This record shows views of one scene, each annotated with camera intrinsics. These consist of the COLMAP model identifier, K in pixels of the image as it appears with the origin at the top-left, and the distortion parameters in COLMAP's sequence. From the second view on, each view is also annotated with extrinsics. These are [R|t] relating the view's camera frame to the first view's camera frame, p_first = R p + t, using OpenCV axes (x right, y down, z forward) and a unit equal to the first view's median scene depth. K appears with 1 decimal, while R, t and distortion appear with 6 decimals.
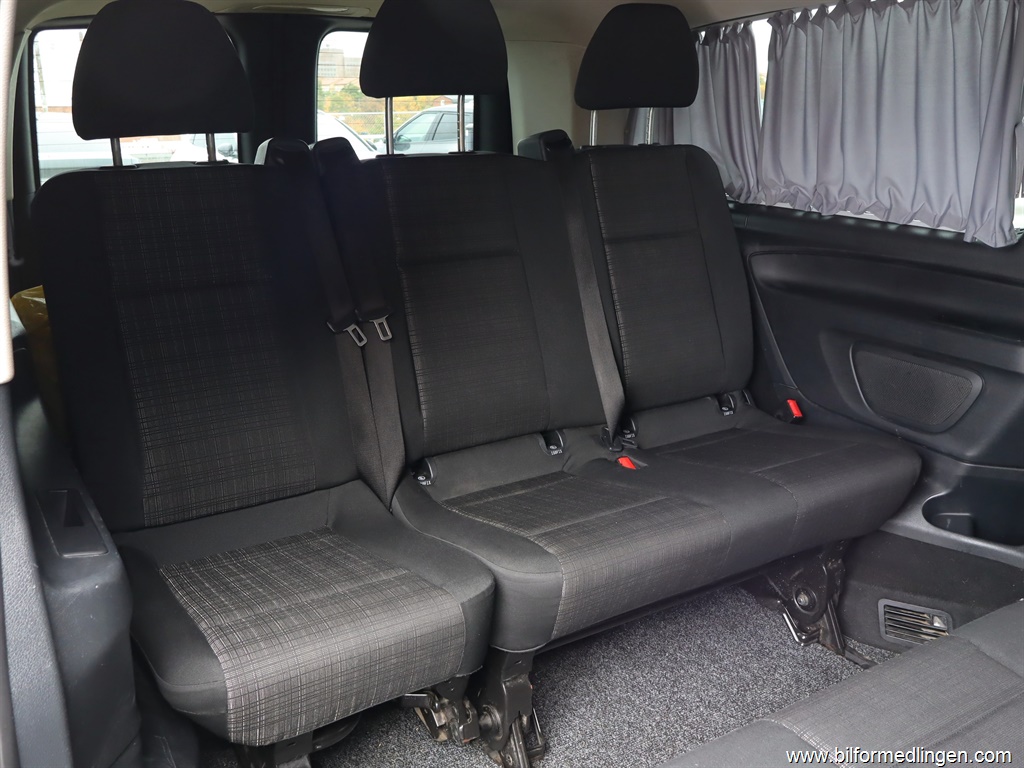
lens RADIAL K [[961.1, 0, 512.0], [0, 961.1, 384.0], [0, 0, 1]] dist [-0.014822, 0.020764]
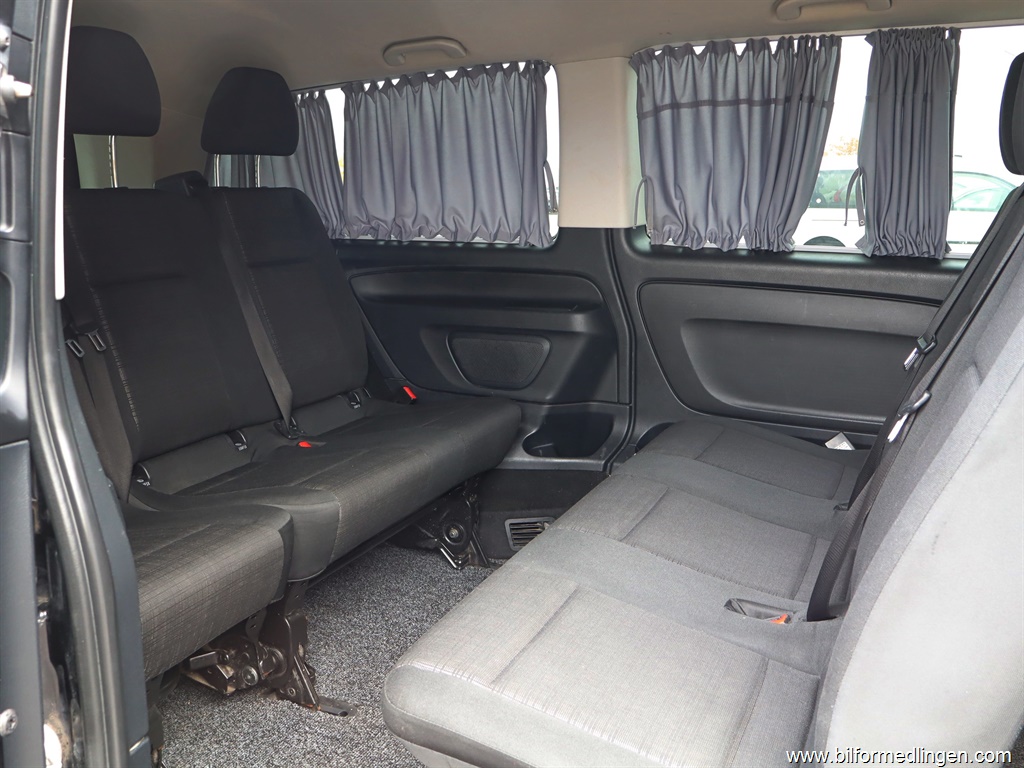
lens RADIAL K [[961.1, 0, 512.0], [0, 961.1, 384.0], [0, 0, 1]] dist [-0.014822, 0.020764]
pose [[0.826149, -0.112989, 0.552006, -0.305795], [0.168255, 0.984459, -0.050310, 0.107117], [-0.537743, 0.134442, 0.832321, -0.117115]]
